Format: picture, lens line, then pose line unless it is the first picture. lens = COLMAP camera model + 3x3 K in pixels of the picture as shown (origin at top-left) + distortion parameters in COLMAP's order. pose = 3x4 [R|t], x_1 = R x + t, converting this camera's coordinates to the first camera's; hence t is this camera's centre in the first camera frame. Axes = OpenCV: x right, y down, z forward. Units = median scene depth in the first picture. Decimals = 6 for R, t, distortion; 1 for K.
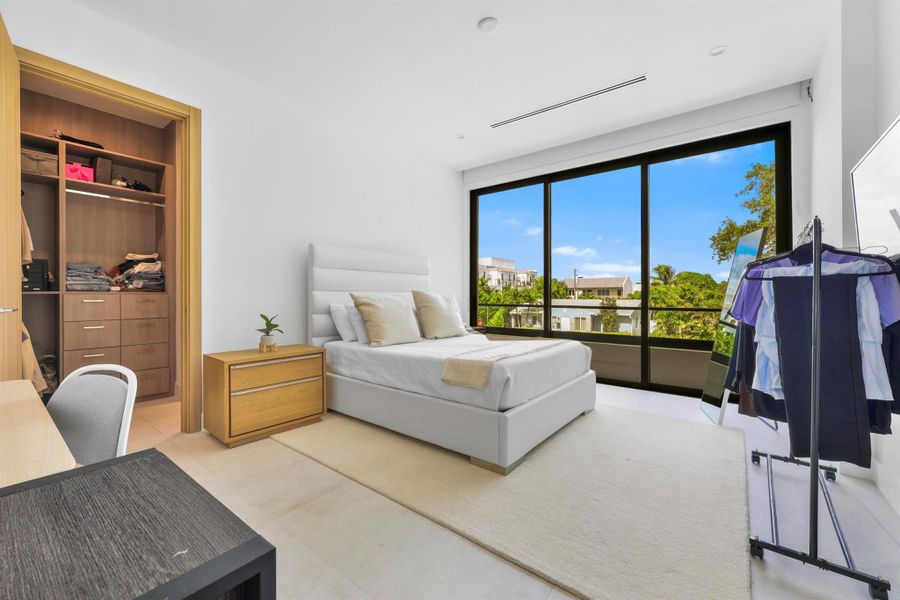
lens RADIAL K [[374.7, 0, 444.9], [0, 374.7, 300.8], [0, 0, 1]] dist [-0.000959, -0.000077]
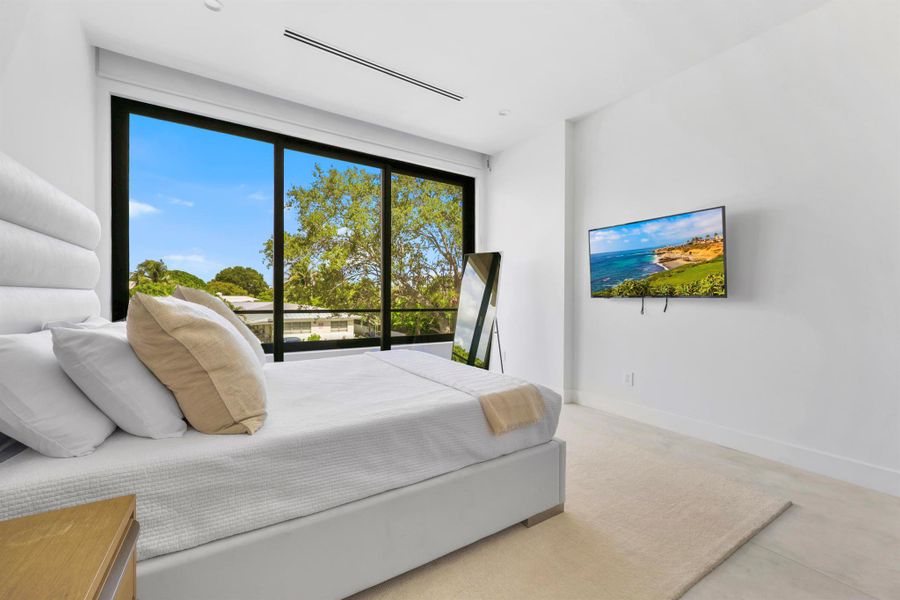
lens RADIAL K [[374.7, 0, 444.9], [0, 374.7, 300.8], [0, 0, 1]] dist [-0.000959, -0.000077]
pose [[0.295714, -0.007914, 0.955244, -0.474668], [0.006173, 0.999961, 0.006374, -0.013872], [-0.955257, 0.004012, 0.295751, 0.649335]]
